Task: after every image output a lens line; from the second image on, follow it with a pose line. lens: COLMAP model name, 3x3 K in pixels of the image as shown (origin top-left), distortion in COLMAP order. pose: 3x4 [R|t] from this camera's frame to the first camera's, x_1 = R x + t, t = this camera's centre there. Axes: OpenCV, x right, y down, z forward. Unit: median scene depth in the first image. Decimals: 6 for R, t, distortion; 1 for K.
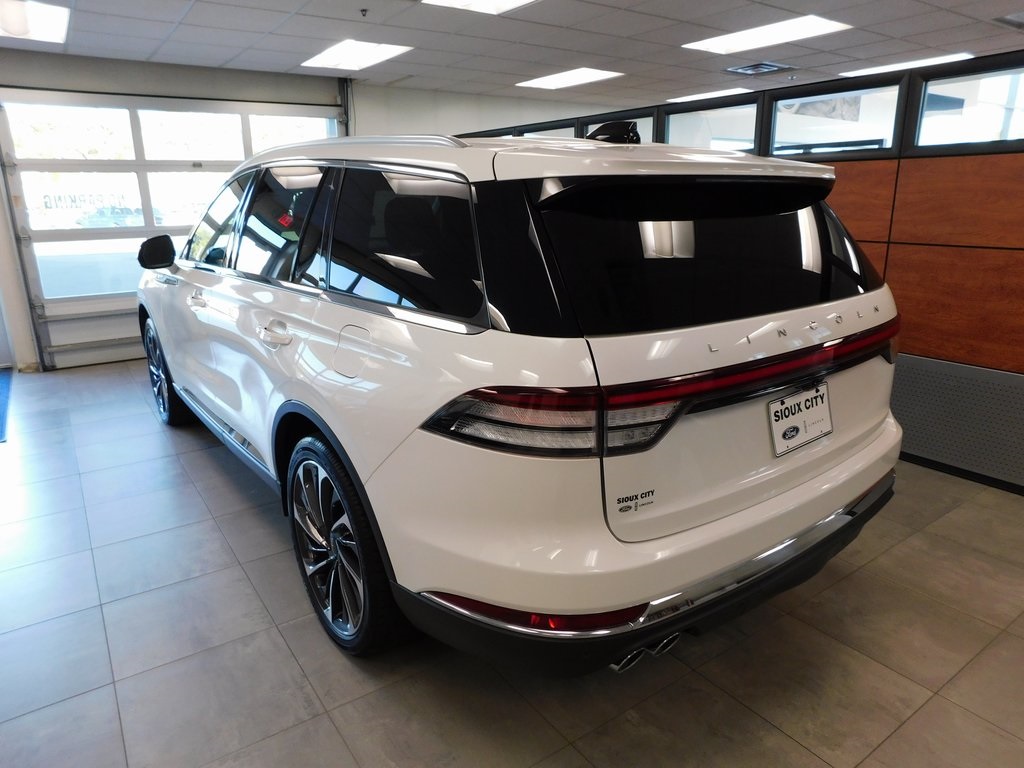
lens RADIAL K [[665.2, 0, 505.9], [0, 665.2, 380.7], [0, 0, 1]] dist [-0.059803, 0.044211]
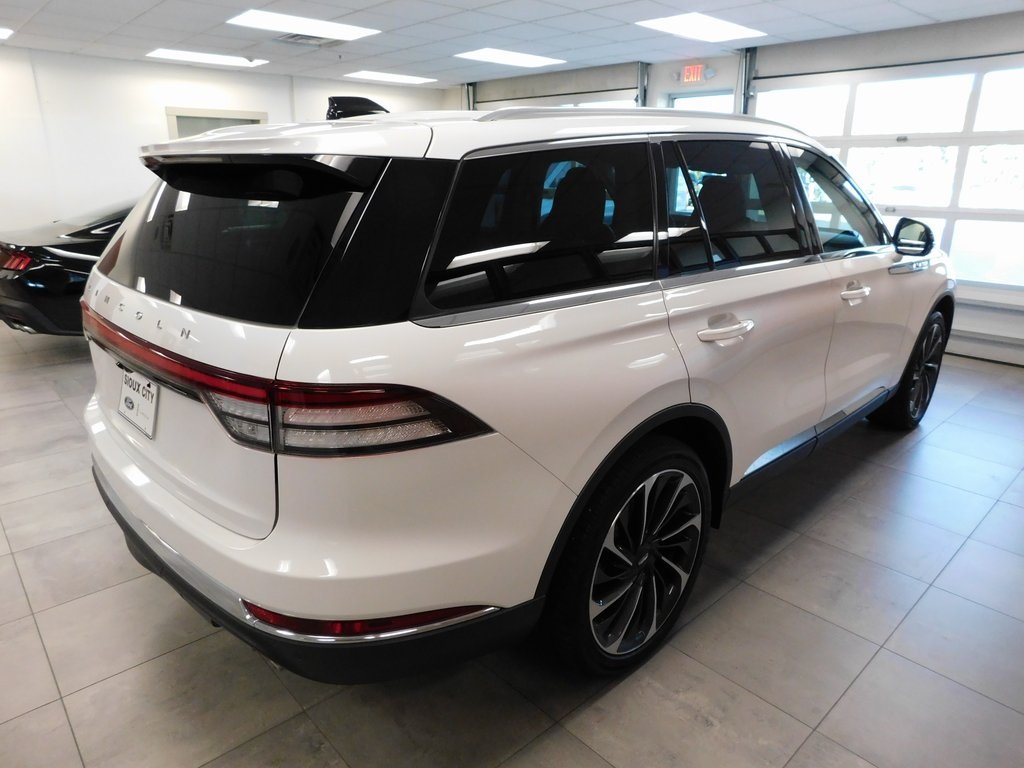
lens RADIAL K [[665.2, 0, 511.0], [0, 665.2, 379.8], [0, 0, 1]] dist [-0.059803, 0.044211]
pose [[0.136251, 0.313804, -0.939661, 1.444609], [-0.281876, 0.921582, 0.266895, -0.394922], [0.949727, 0.228504, 0.214021, 1.310064]]
